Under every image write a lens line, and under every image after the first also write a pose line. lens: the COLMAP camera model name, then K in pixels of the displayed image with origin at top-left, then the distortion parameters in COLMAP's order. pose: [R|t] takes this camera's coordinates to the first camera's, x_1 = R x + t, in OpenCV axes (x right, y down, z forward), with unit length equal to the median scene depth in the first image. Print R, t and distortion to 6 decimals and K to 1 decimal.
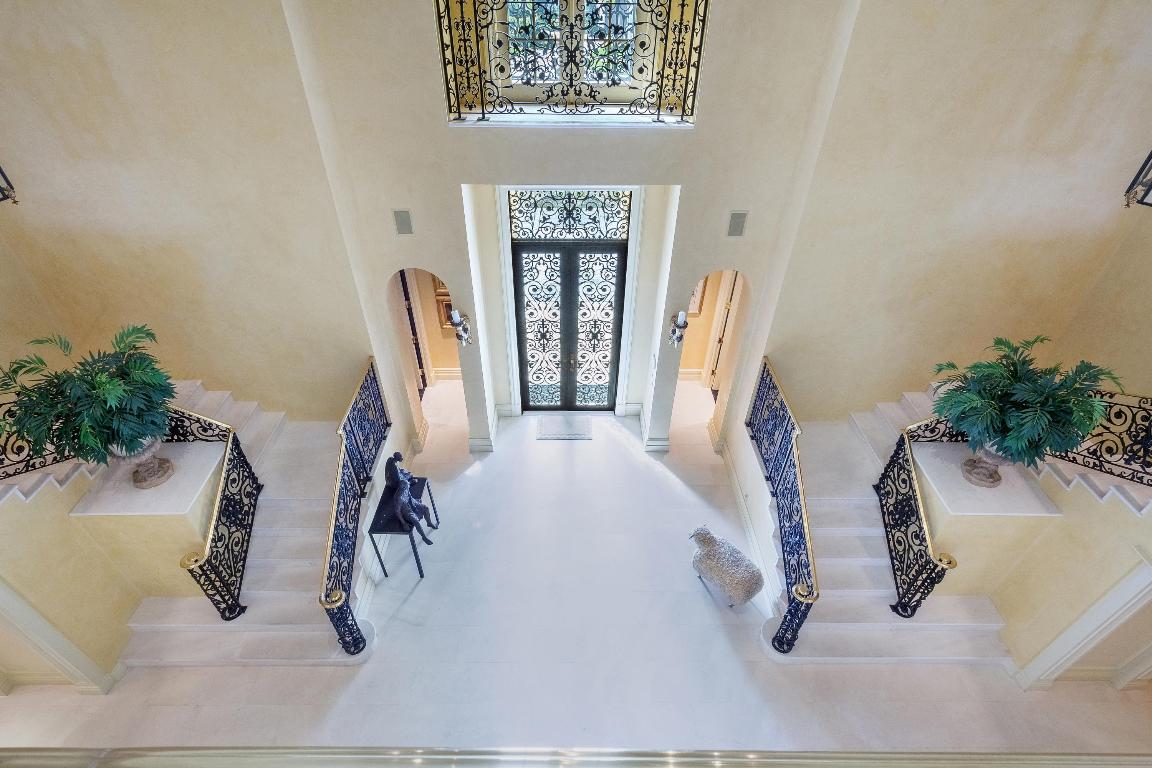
lens RADIAL K [[554.0, 0, 573.4], [0, 554.0, 381.4], [0, 0, 1]] dist [-0.000520, 0.000168]
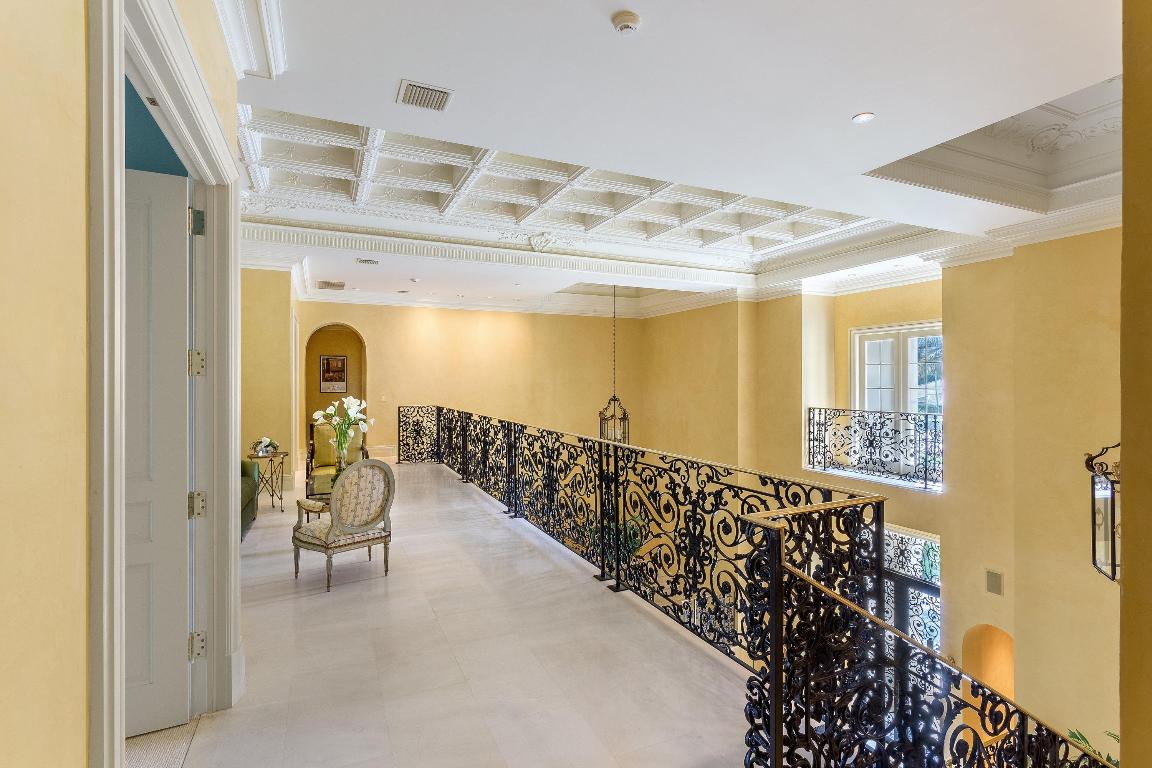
lens RADIAL K [[554.0, 0, 577.1], [0, 554.0, 383.0], [0, 0, 1]] dist [-0.000520, 0.000168]
pose [[0.406702, -0.009167, -0.913515, 1.140441], [-0.567610, 0.780985, -0.260540, 0.208612], [0.715830, 0.624482, 0.312425, -0.270151]]
